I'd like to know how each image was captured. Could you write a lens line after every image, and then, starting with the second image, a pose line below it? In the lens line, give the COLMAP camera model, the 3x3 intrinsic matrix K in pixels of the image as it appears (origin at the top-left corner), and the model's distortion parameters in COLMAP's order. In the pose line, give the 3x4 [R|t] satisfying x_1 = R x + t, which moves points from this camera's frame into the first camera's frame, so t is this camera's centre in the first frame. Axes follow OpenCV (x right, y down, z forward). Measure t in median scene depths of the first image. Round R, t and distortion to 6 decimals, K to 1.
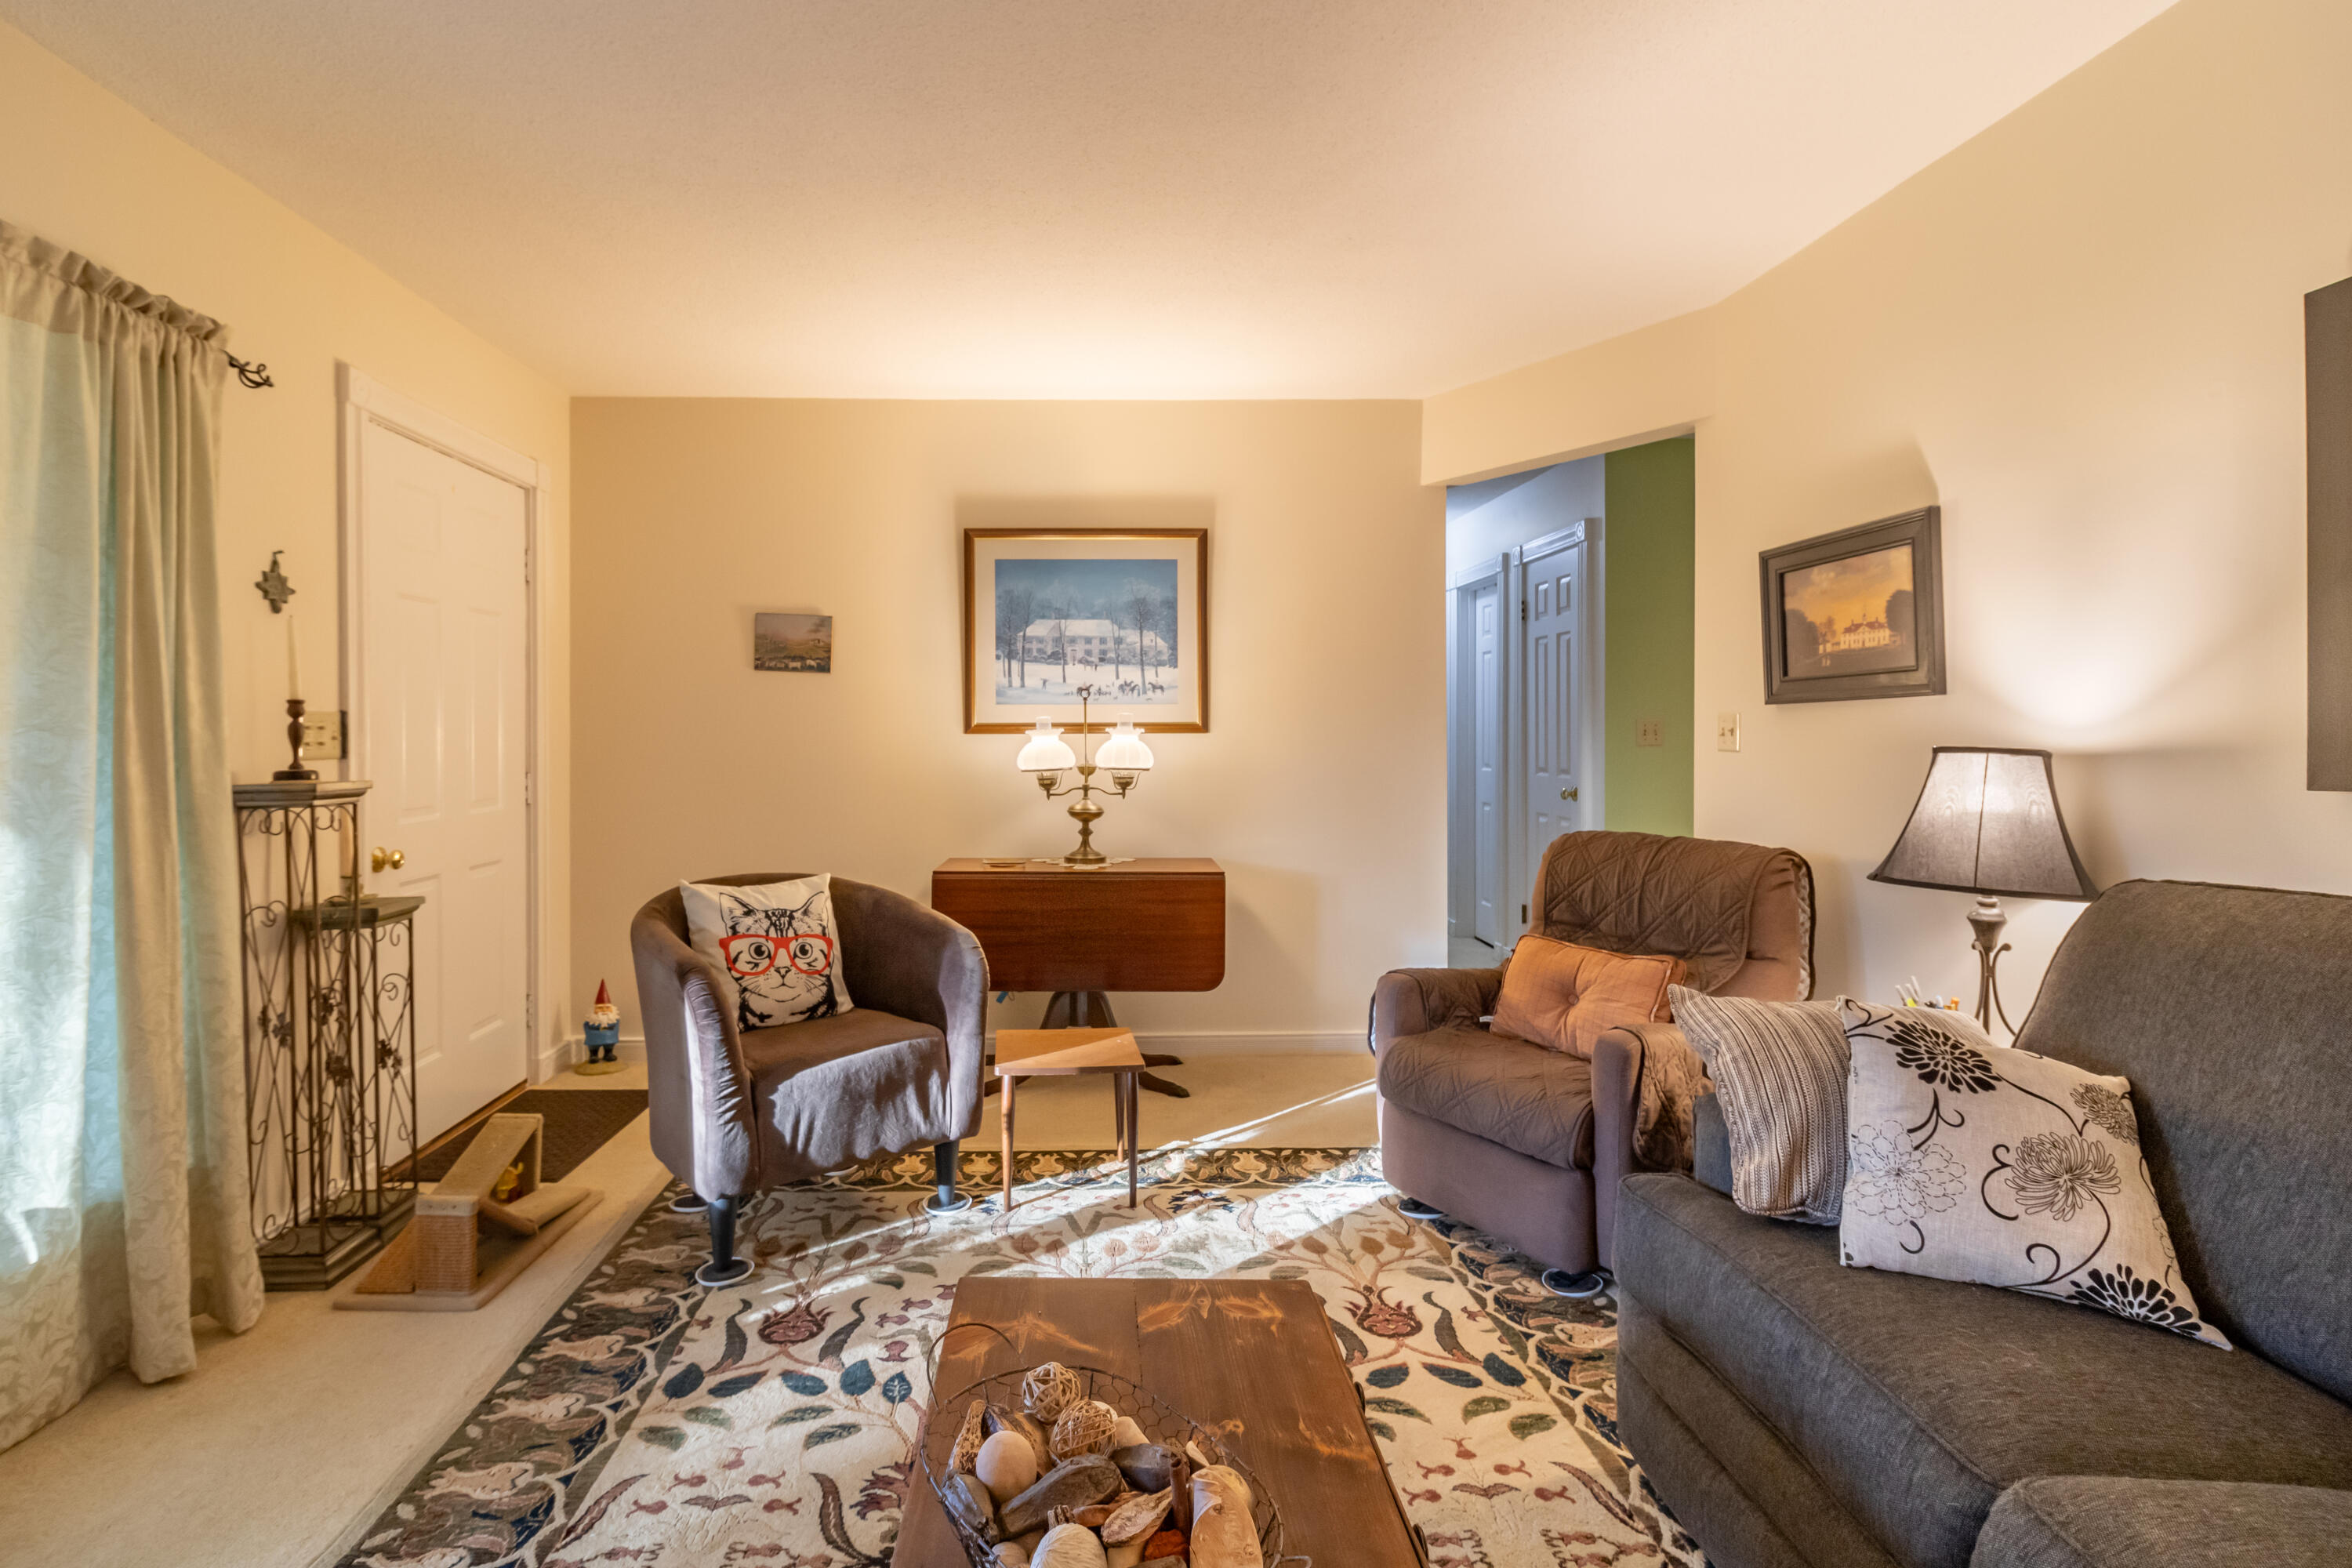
lens RADIAL K [[1090.8, 0, 1183.0], [0, 1090.8, 761.0], [0, 0, 1]] dist [0.000694, -0.000025]
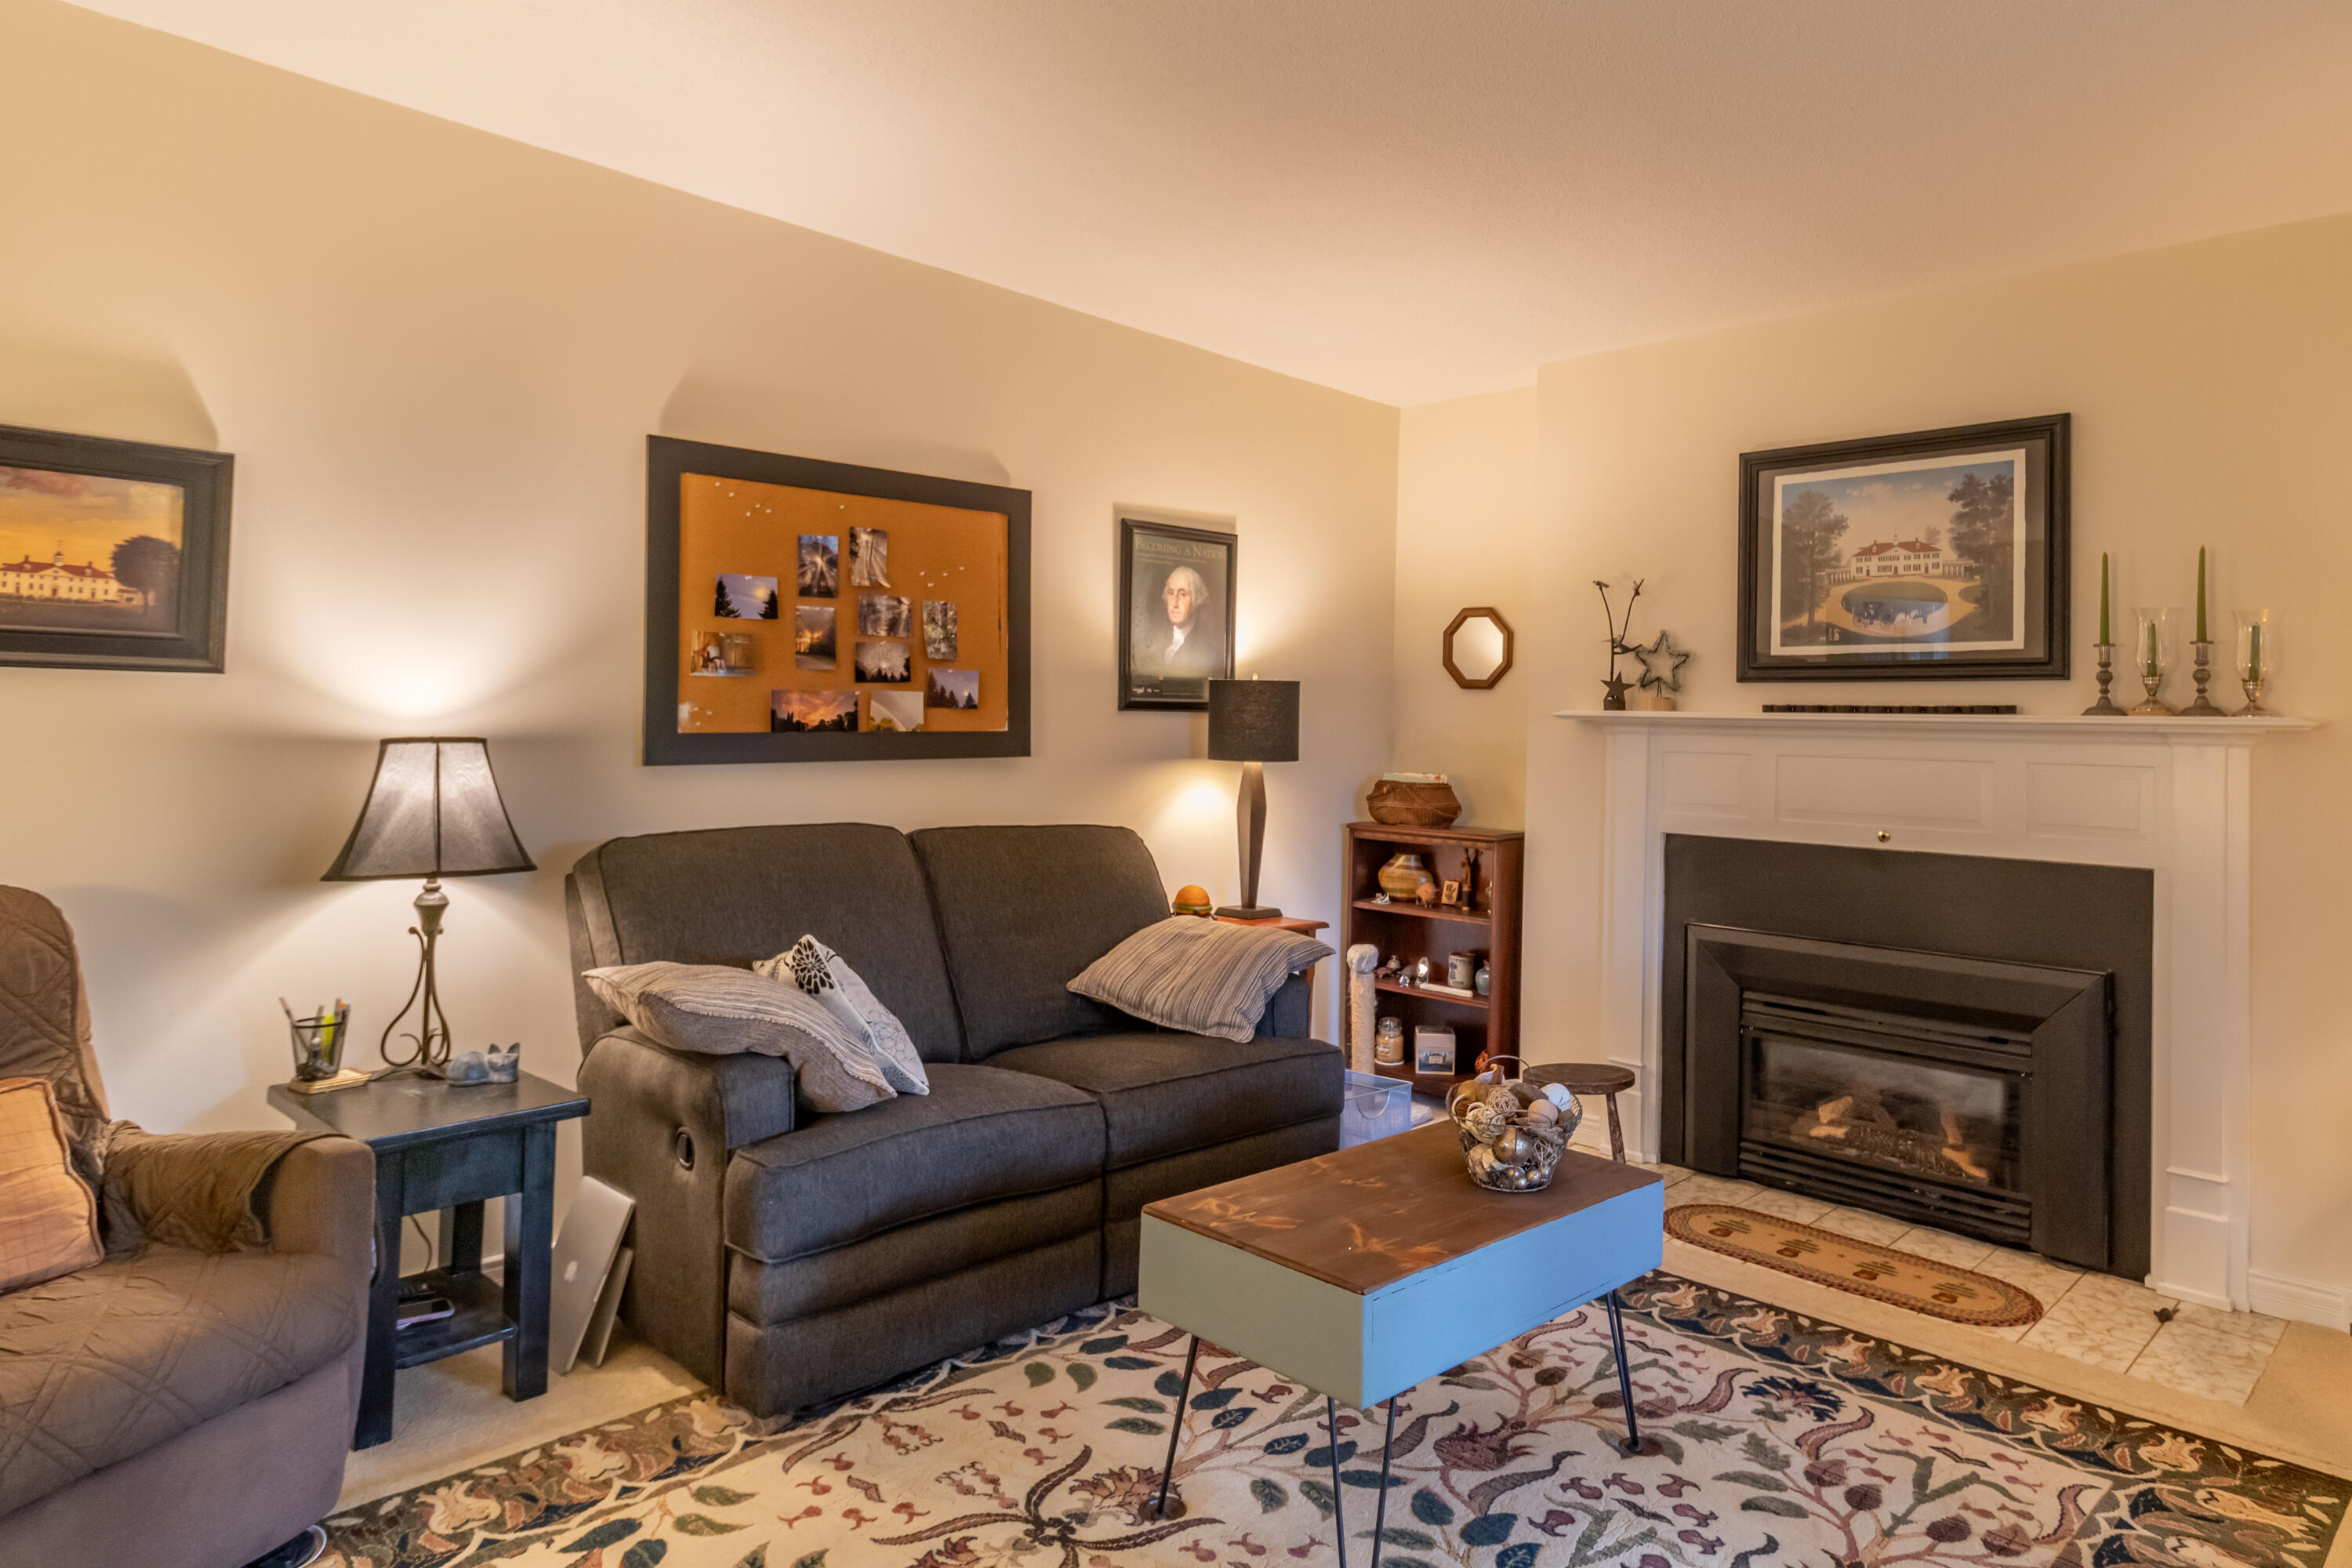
lens RADIAL K [[1267.5, 0, 1176.0], [0, 1267.5, 784.0], [0, 0, 1]] dist [-0.000914, -0.000316]
pose [[-0.567577, -0.028591, 0.822823, -0.652346], [0.009385, 0.999107, 0.041190, -0.009630], [-0.823267, 0.031101, -0.566802, 1.134578]]
